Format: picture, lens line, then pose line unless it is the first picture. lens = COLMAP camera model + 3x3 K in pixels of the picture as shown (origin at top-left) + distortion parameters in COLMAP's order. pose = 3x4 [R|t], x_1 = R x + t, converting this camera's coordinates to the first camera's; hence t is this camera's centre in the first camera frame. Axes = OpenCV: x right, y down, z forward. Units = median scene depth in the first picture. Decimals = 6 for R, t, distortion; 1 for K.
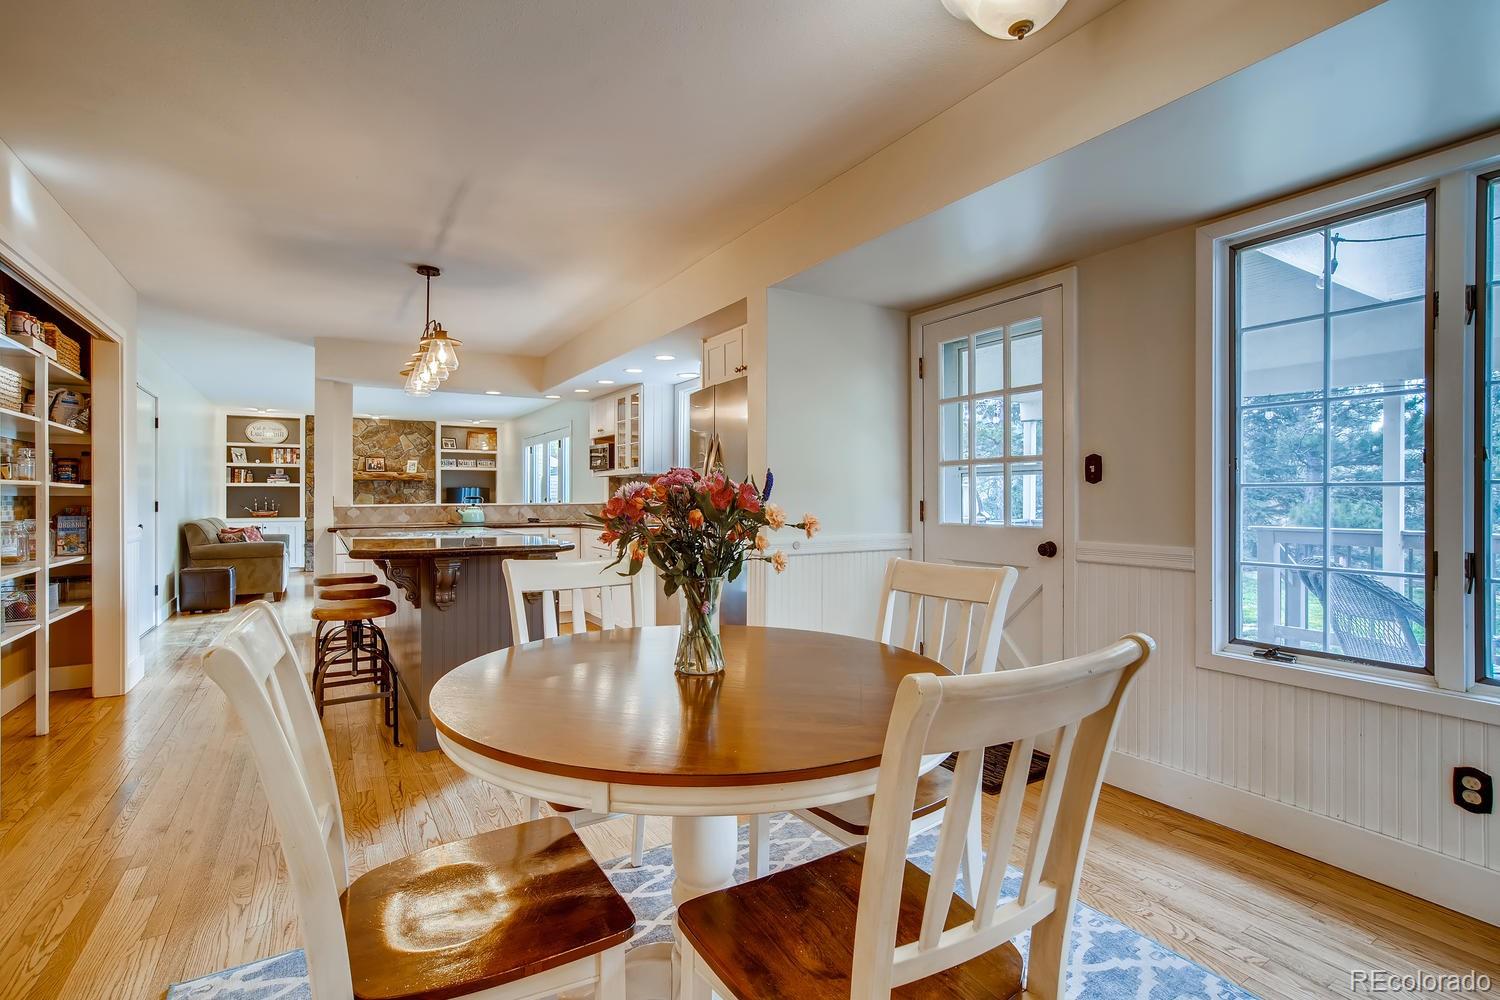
lens RADIAL K [[703.7, 0, 748.8], [0, 703.7, 498.3], [0, 0, 1]] dist [0.000687, 0.001753]
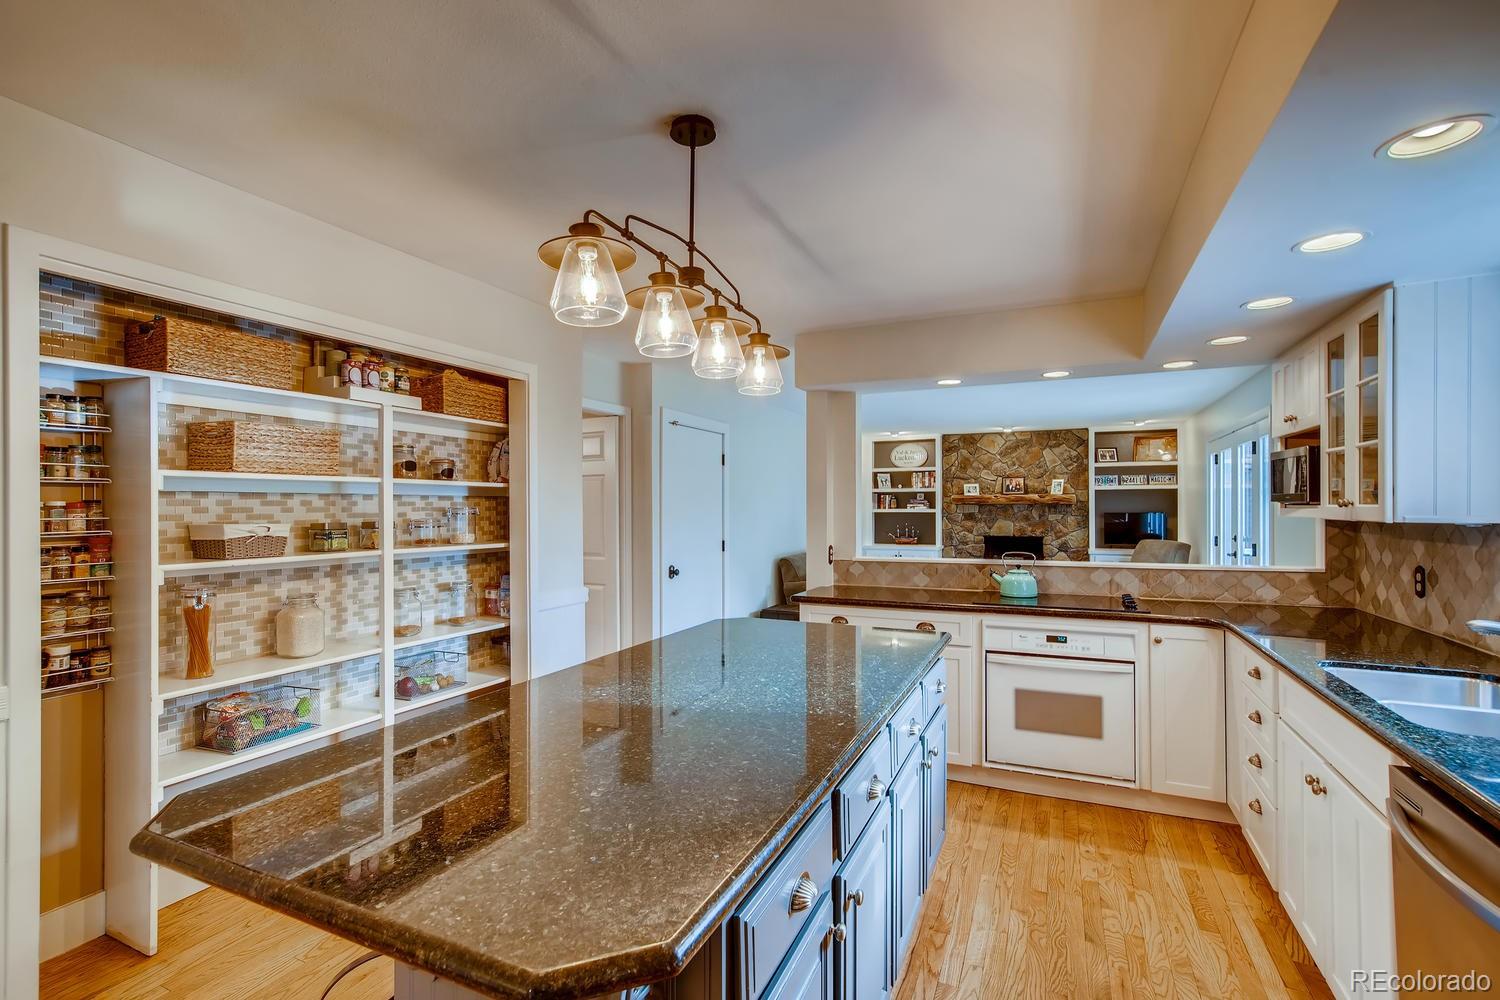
lens RADIAL K [[703.7, 0, 728.7], [0, 703.7, 504.3], [0, 0, 1]] dist [0.000687, 0.001753]
pose [[0.549122, -0.003427, -0.835735, -0.016400], [-0.000554, 0.999990, -0.004464, -0.024423], [0.835742, 0.002914, 0.549115, 0.280165]]
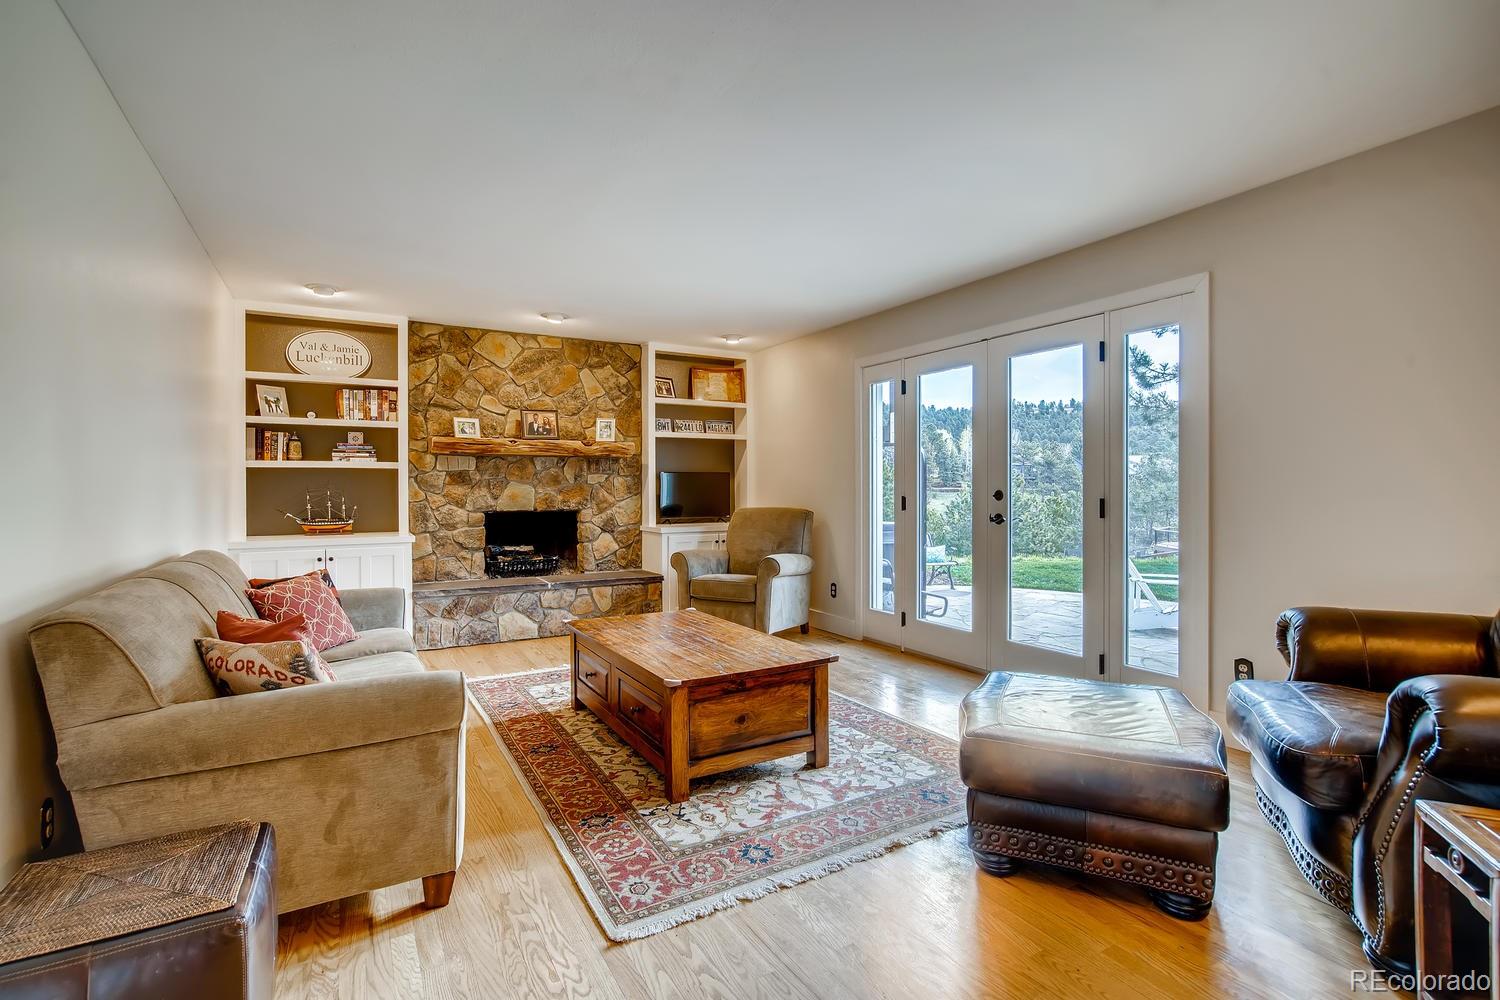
lens RADIAL K [[703.7, 0, 744.8], [0, 703.7, 497.0], [0, 0, 1]] dist [0.000687, 0.001753]
pose [[0.999542, -0.001980, -0.030182, -0.411348], [0.002239, 0.999961, 0.008551, -0.001353], [0.030164, -0.008615, 0.999508, 0.562135]]
